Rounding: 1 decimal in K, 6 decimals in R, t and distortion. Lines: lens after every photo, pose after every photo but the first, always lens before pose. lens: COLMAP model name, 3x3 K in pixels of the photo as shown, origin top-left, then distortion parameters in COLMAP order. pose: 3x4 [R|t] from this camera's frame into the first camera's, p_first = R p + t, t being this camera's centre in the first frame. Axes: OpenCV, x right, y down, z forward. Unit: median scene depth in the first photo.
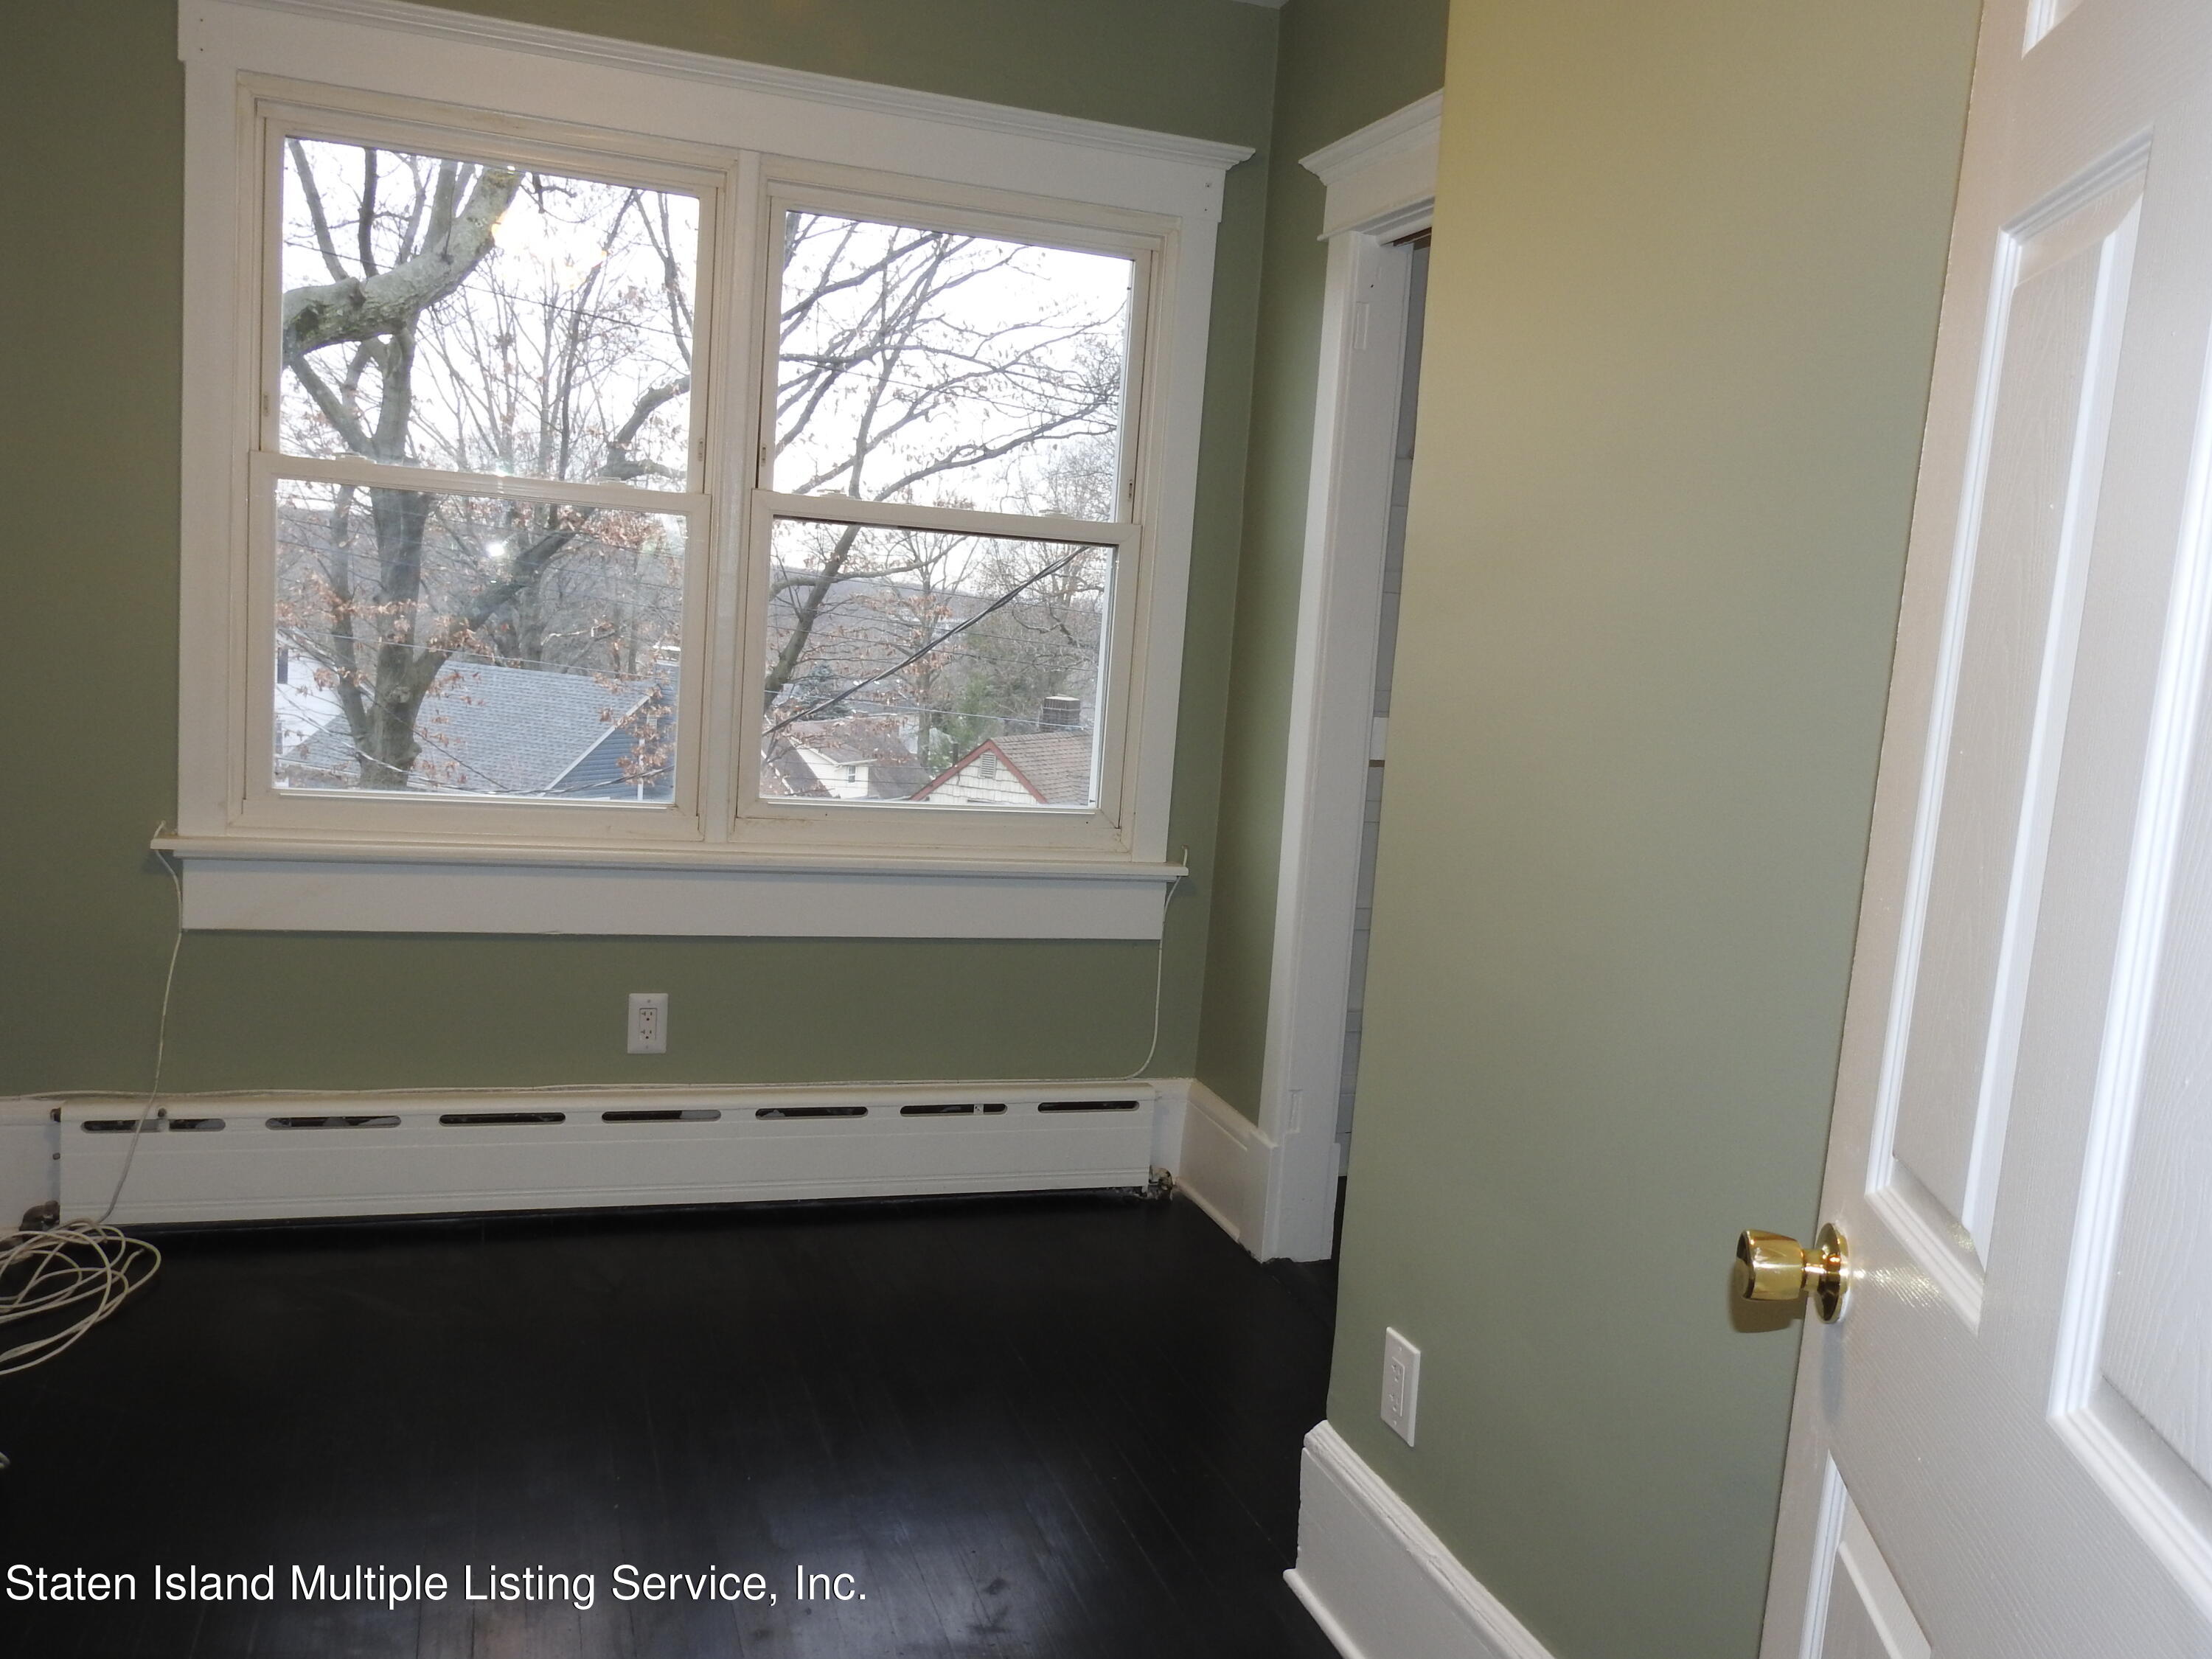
lens RADIAL K [[1744.0, 0, 1106.0], [0, 1744.0, 829.5], [0, 0, 1]] dist [-0.005708, 0.017066]
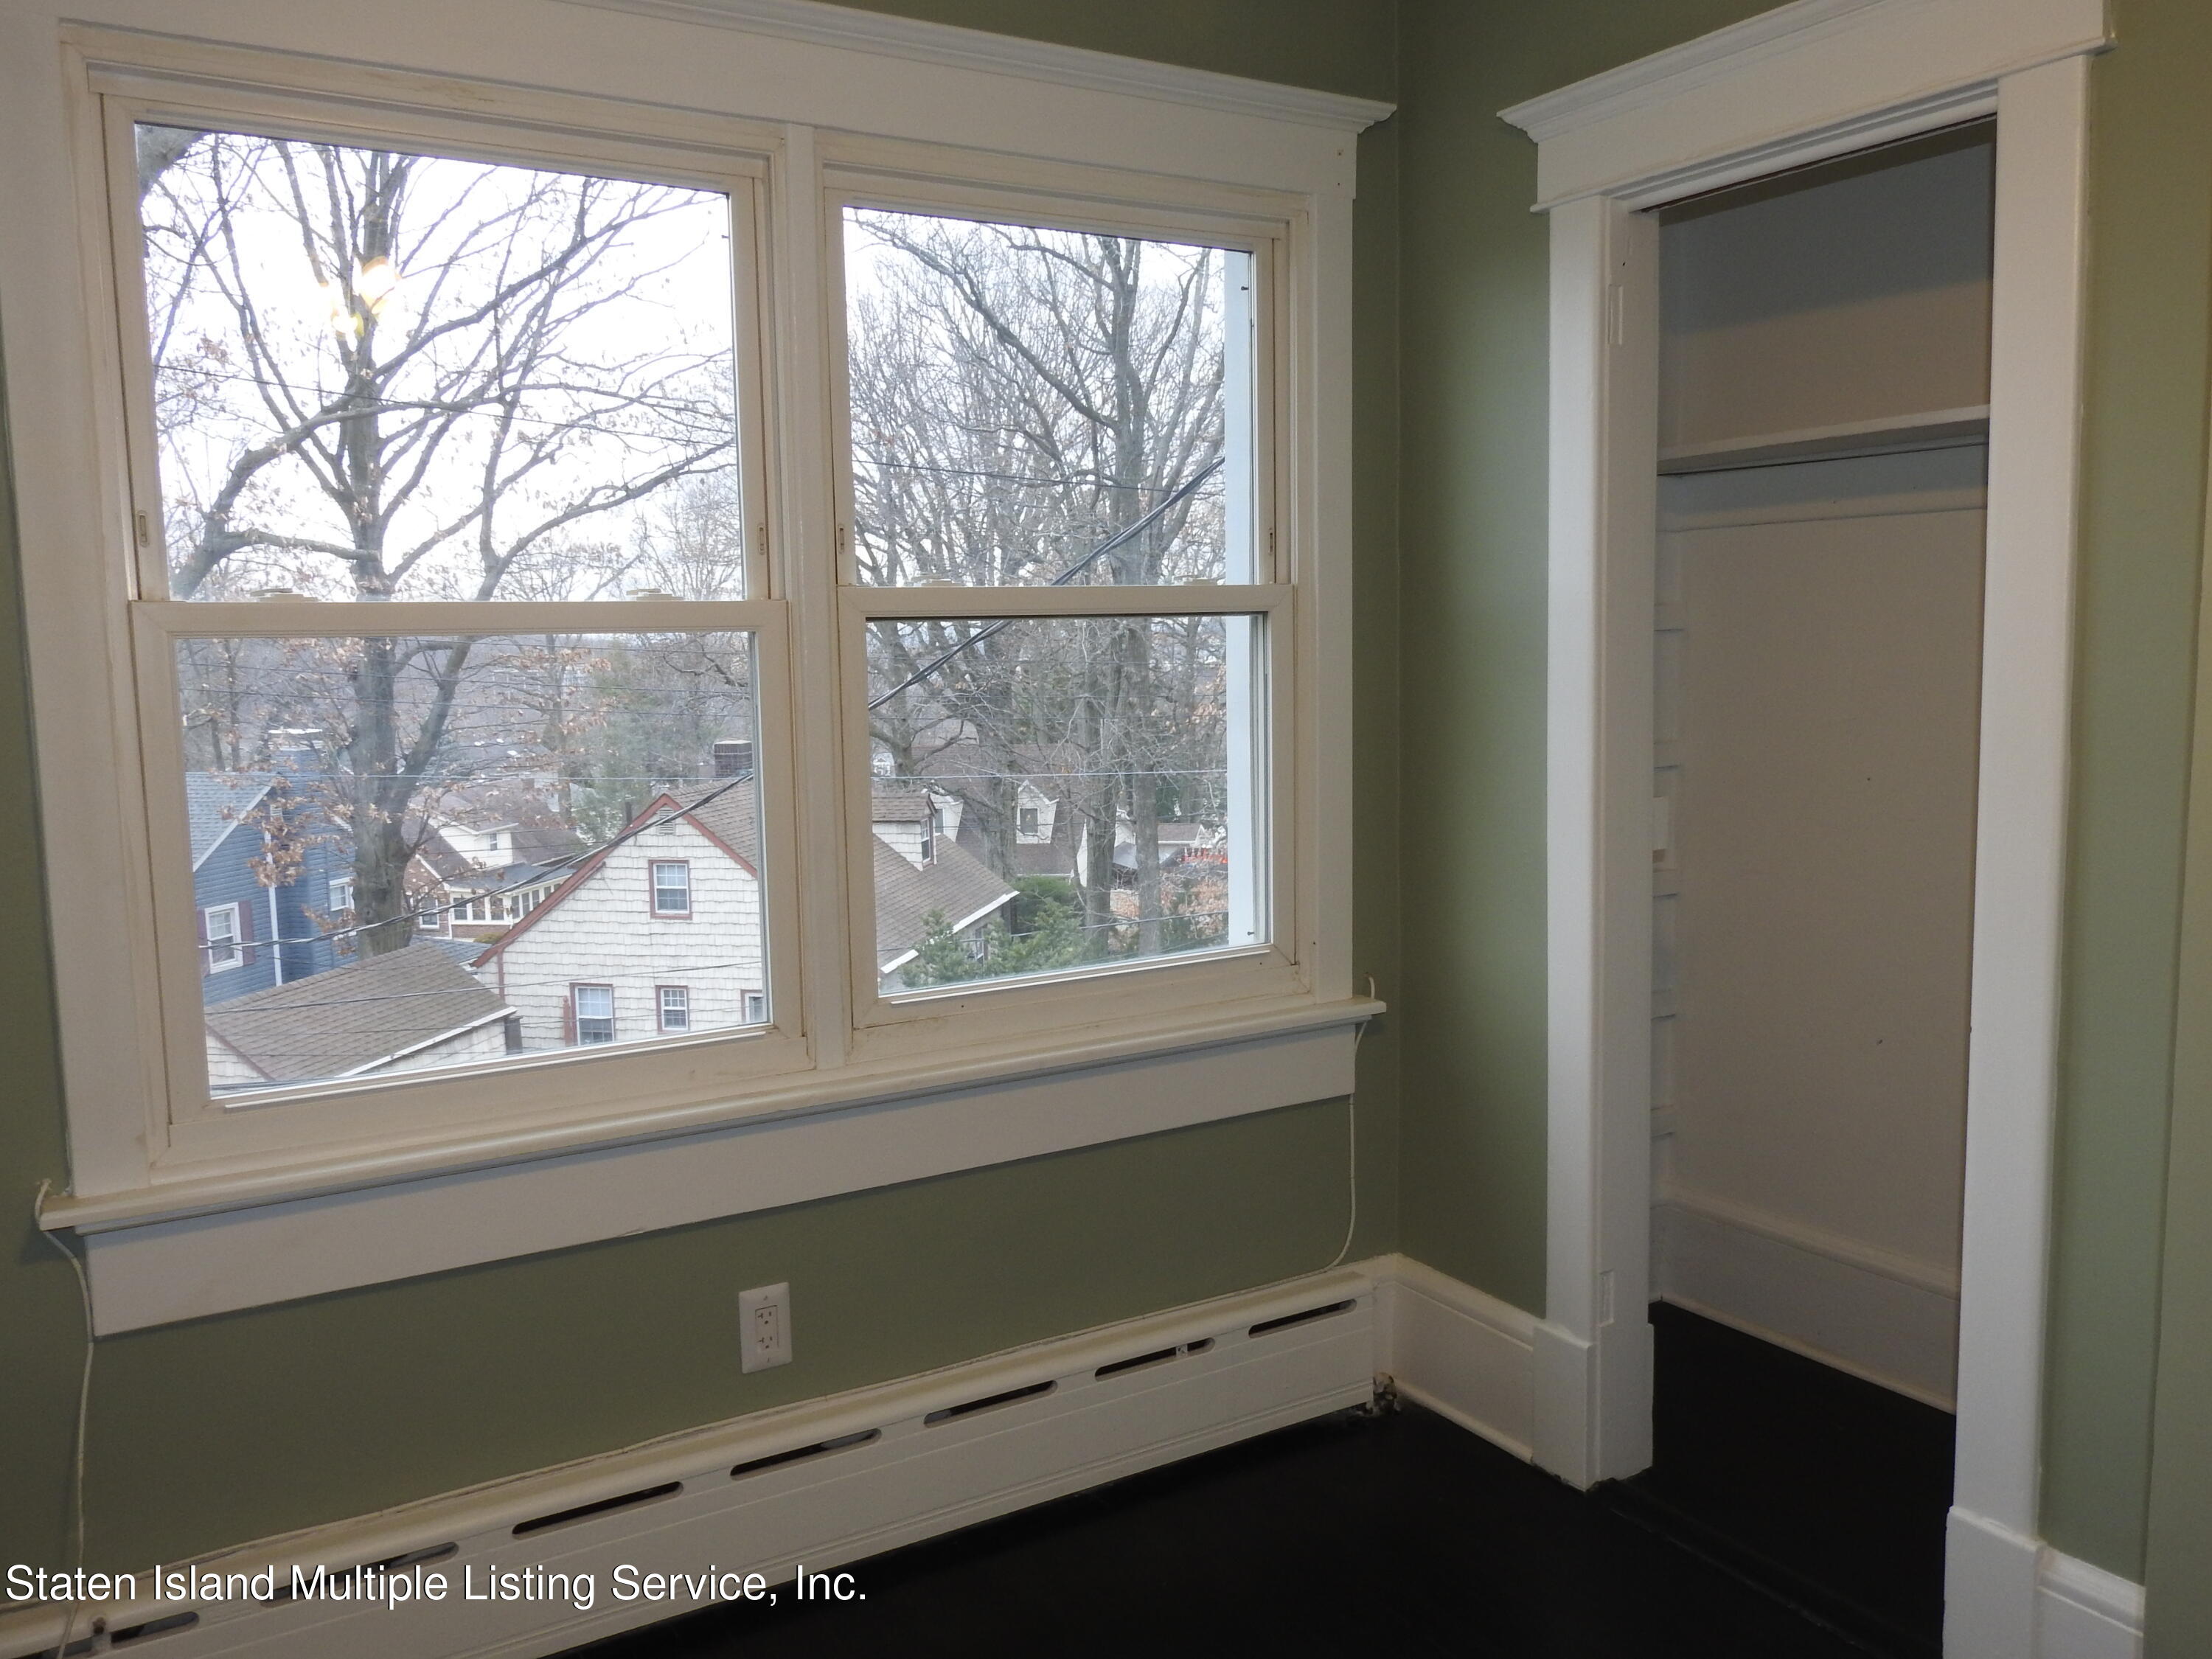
lens RADIAL K [[1744.0, 0, 1106.0], [0, 1744.0, 829.5], [0, 0, 1]] dist [-0.005708, 0.017066]
pose [[0.972506, -0.117226, 0.201219, -0.224348], [0.118635, 0.992925, 0.005085, -0.074535], [-0.200392, 0.018927, 0.979533, 0.231639]]
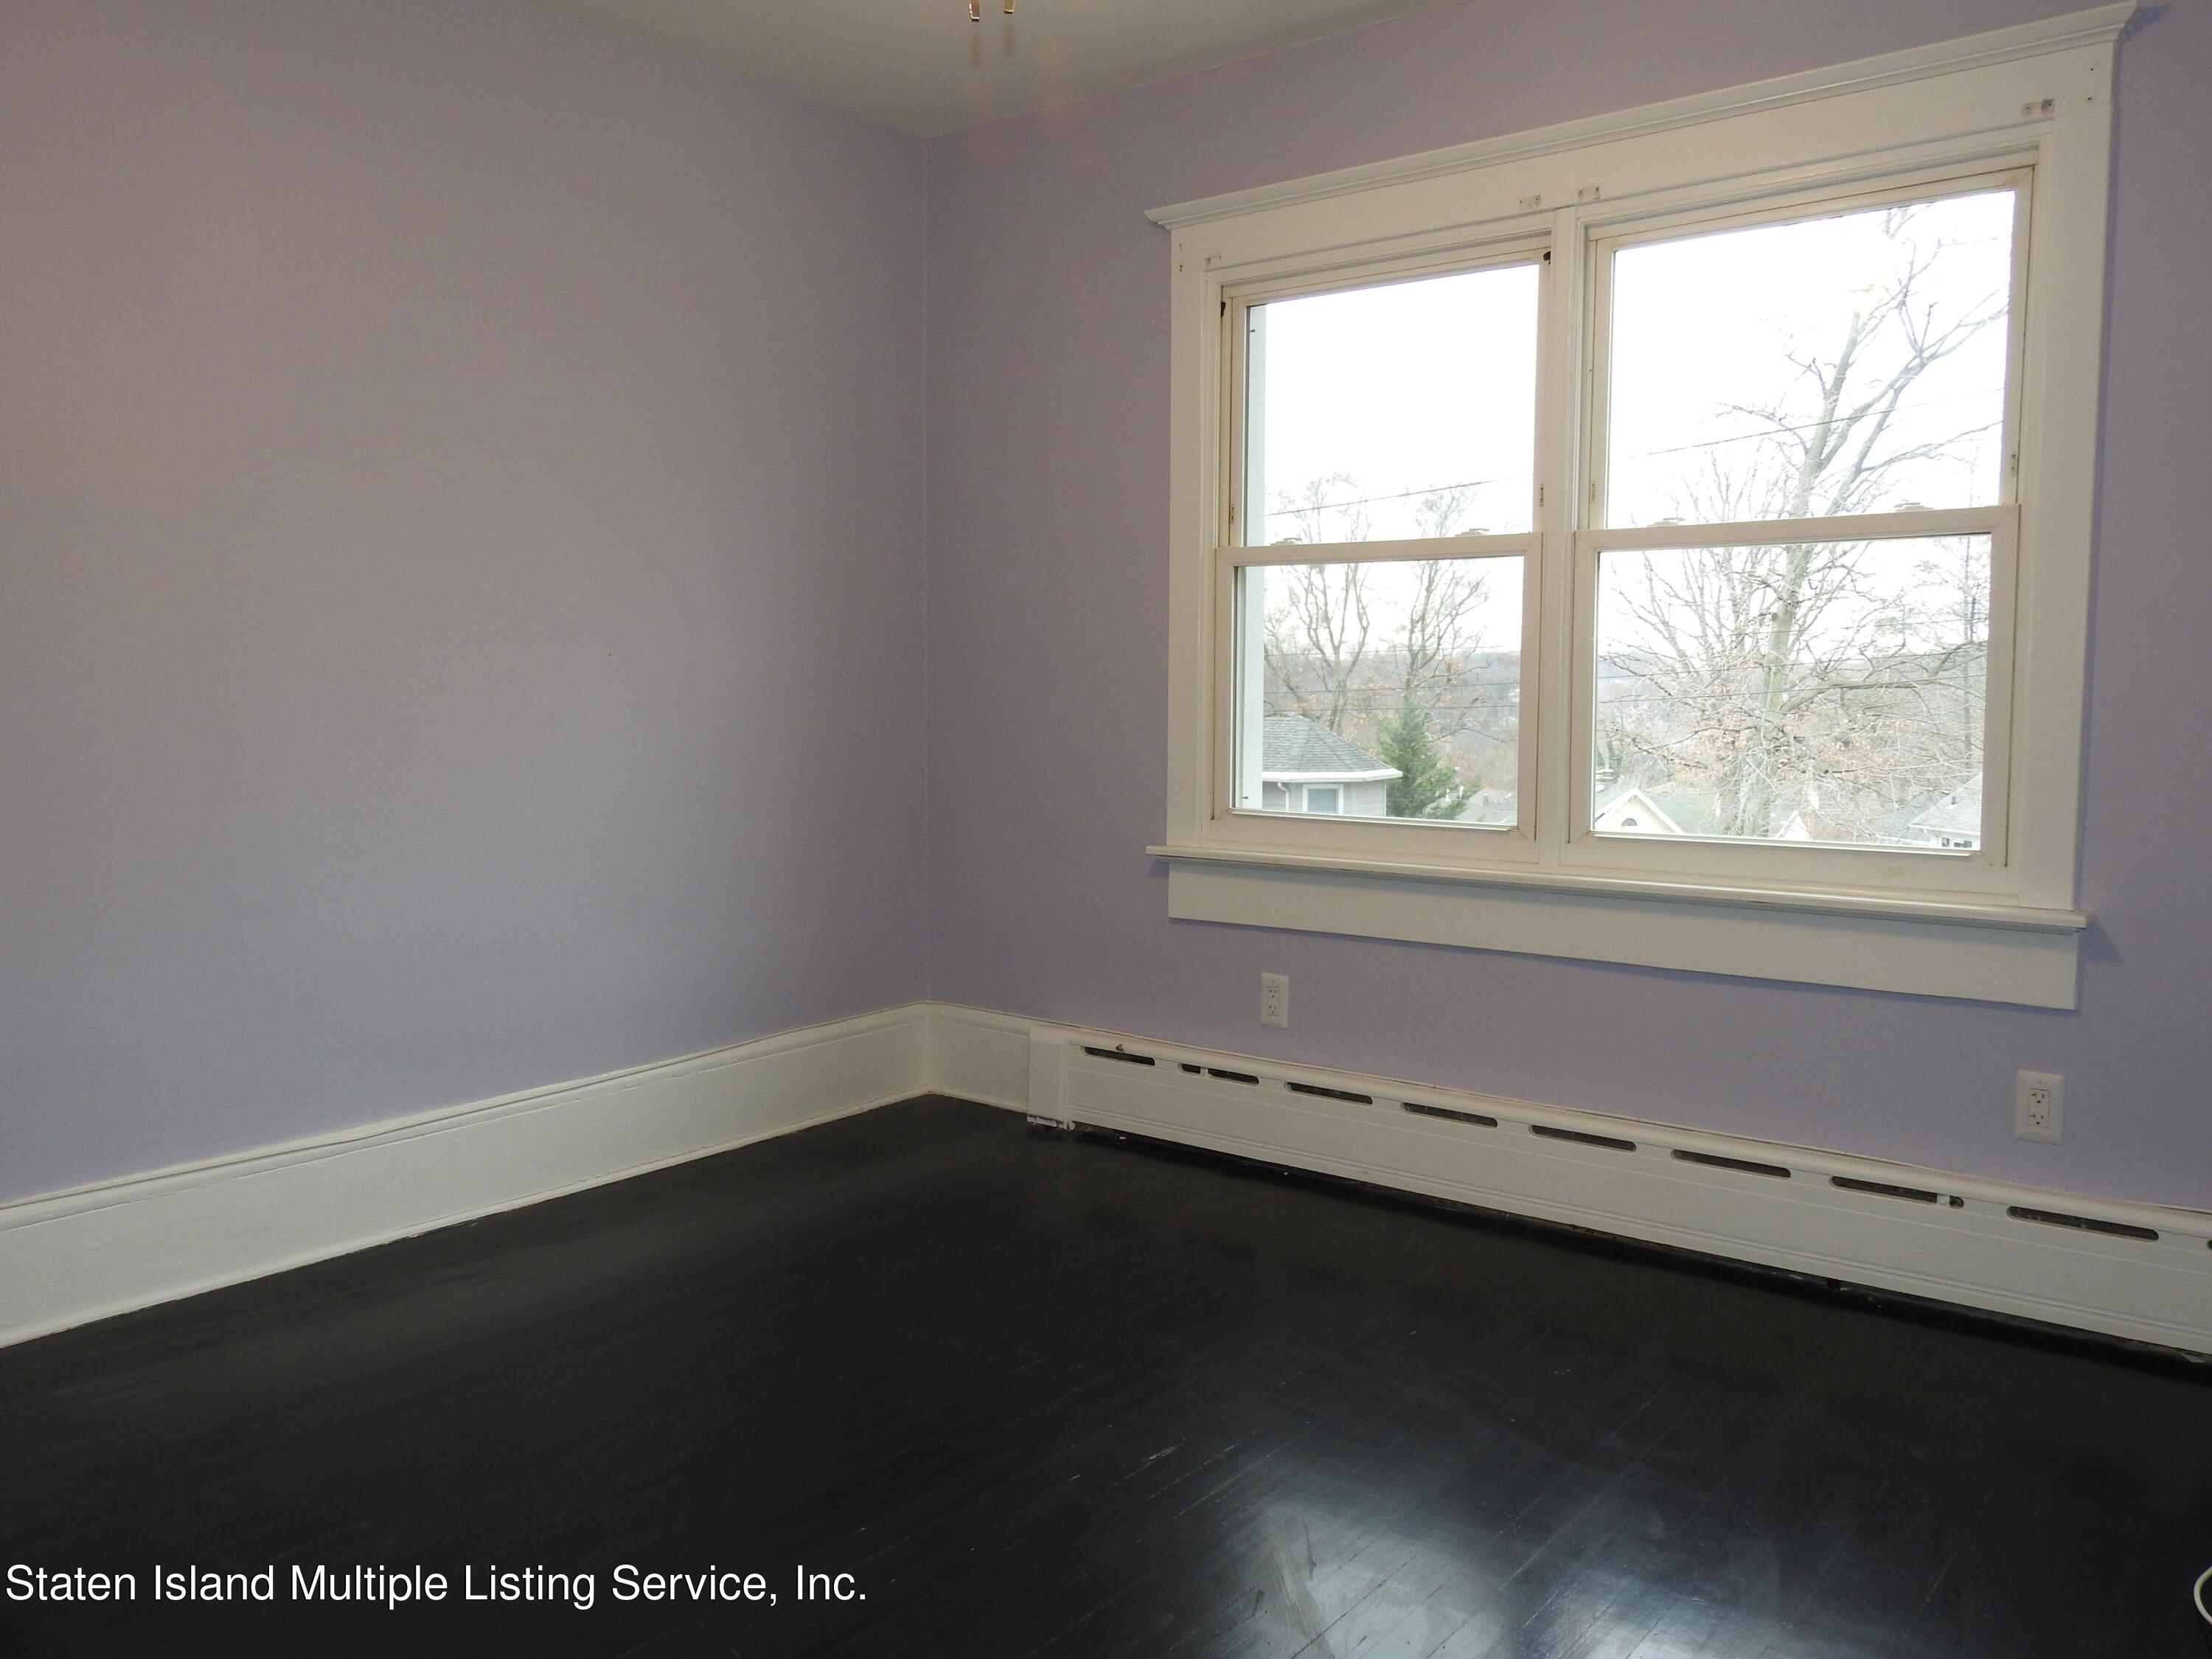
lens RADIAL K [[1744.0, 0, 1106.0], [0, 1744.0, 829.5], [0, 0, 1]] dist [-0.005708, 0.017066]
pose [[0.543344, 0.007033, -0.839481, 0.465553], [-0.050237, 0.998445, -0.024150, 0.020949], [0.838006, 0.055294, 0.542852, 0.191228]]
